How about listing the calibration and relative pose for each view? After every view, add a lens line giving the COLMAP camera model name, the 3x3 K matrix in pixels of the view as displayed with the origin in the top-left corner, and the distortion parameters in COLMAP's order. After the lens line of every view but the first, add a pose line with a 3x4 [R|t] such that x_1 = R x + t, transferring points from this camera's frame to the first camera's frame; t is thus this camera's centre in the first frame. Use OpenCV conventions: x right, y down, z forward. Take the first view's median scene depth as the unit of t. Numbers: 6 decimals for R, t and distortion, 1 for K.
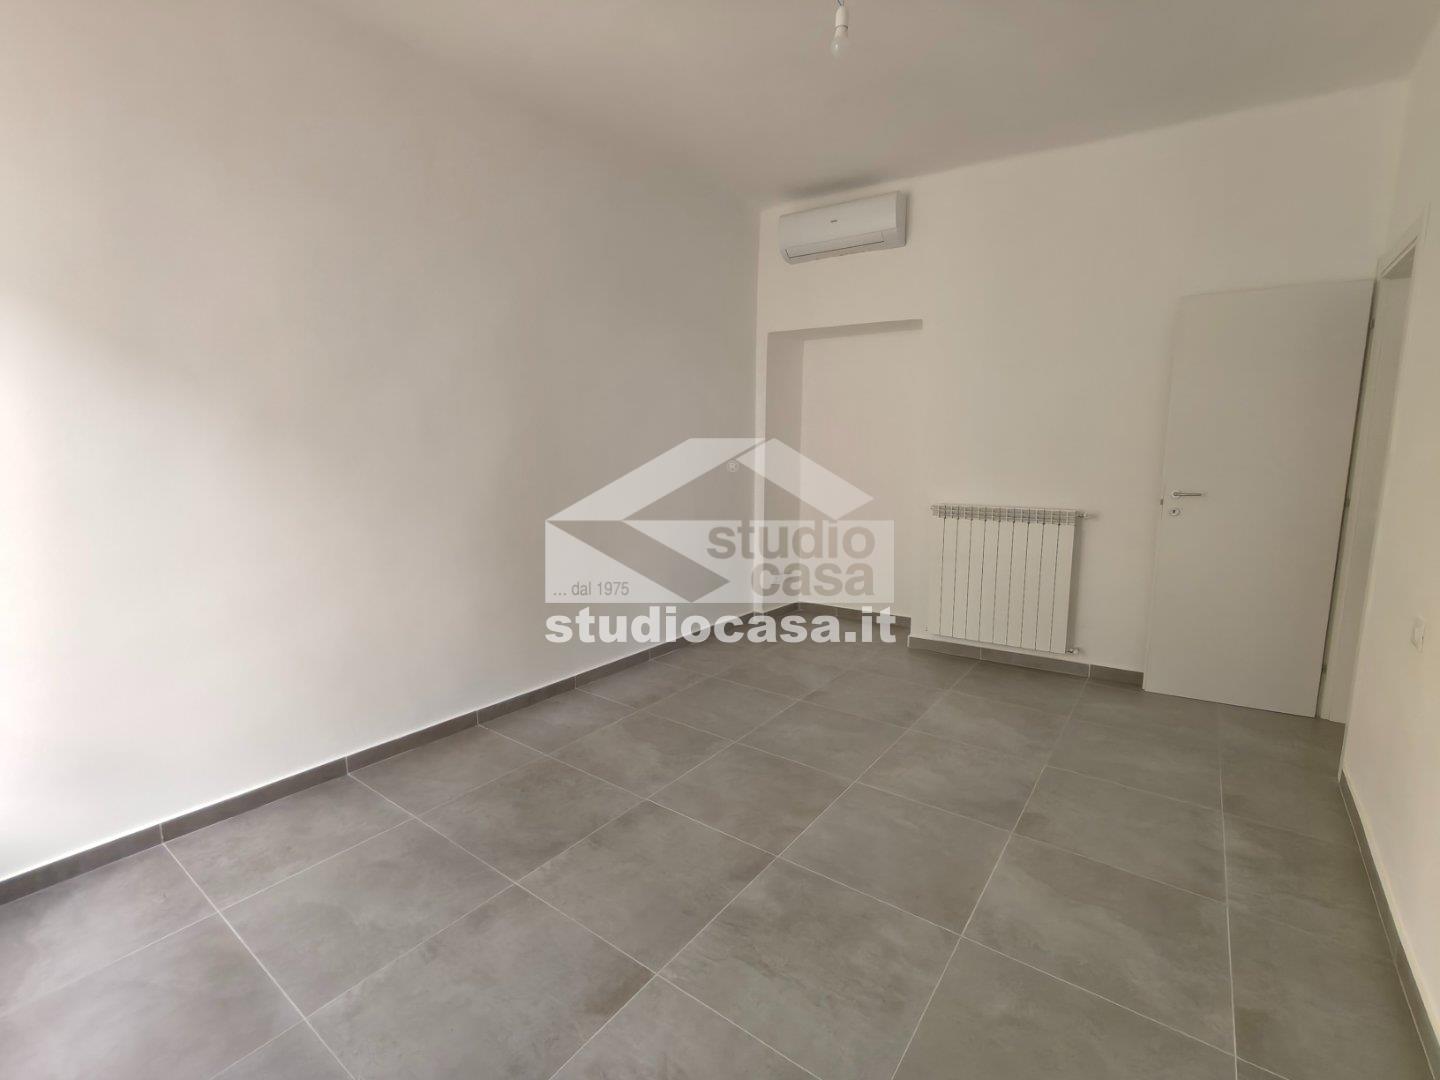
lens RADIAL K [[648.0, 0, 717.6], [0, 648.0, 536.0], [0, 0, 1]] dist [-0.001470, -0.000246]
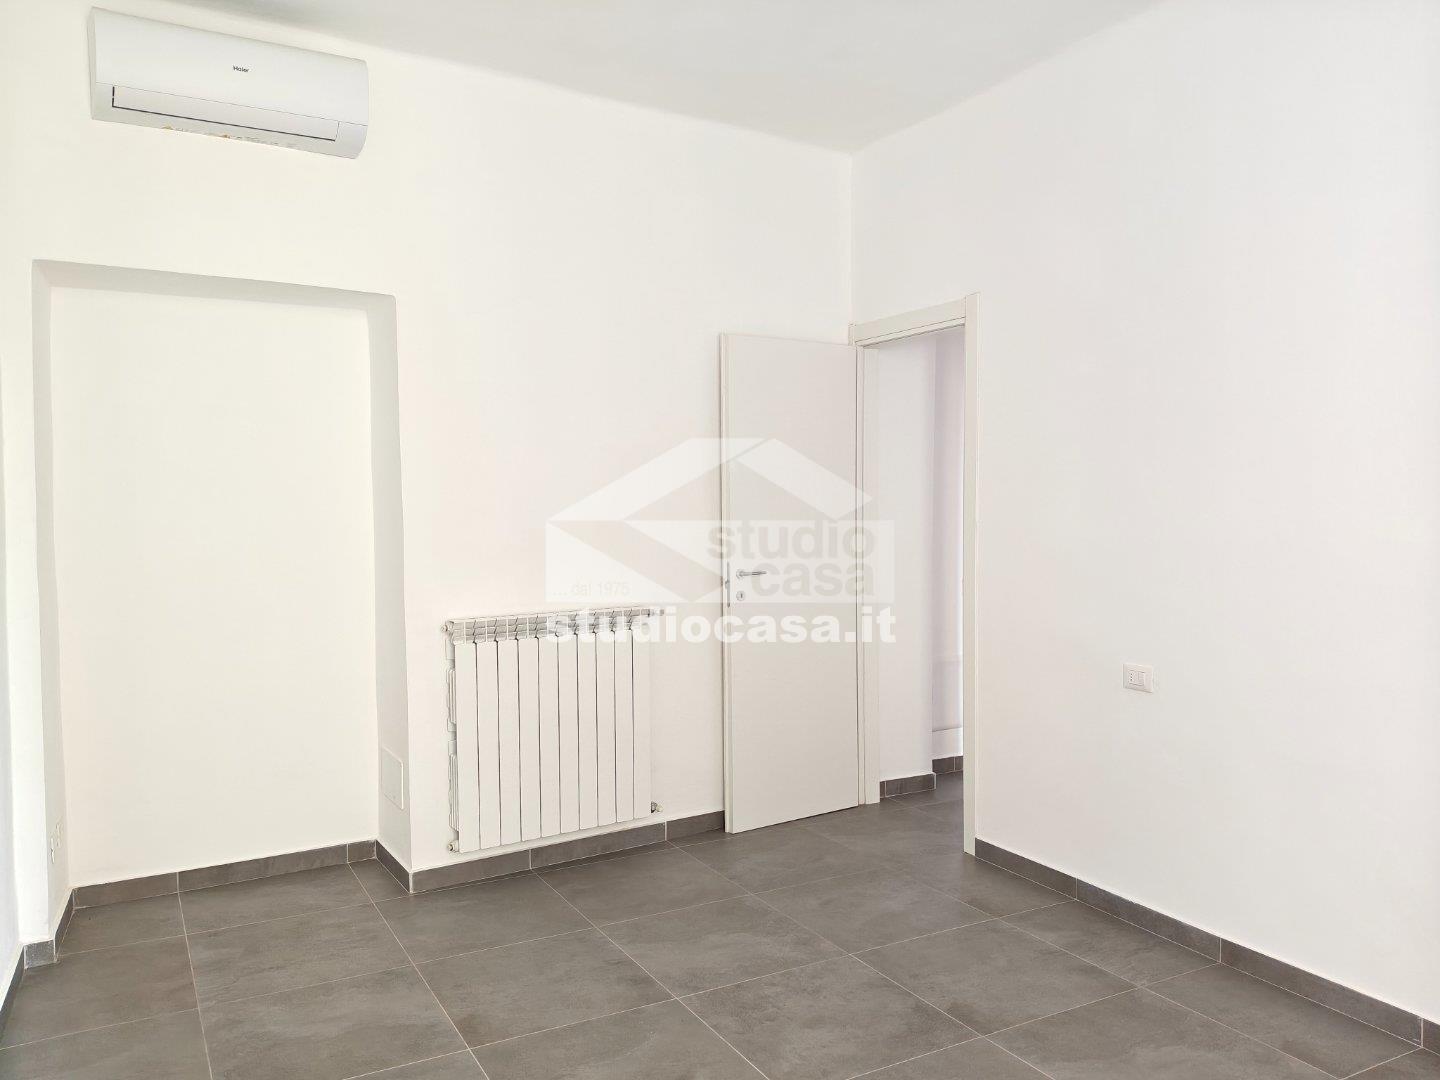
lens RADIAL K [[1119.3, 0, 724.6], [0, 1119.3, 537.2], [0, 0, 1]] dist [-0.010815, -0.008985]
pose [[0.413664, -0.037244, 0.909667, -0.545986], [0.137137, 0.990312, -0.021817, -0.080779], [-0.900042, 0.133774, 0.414764, 0.448401]]
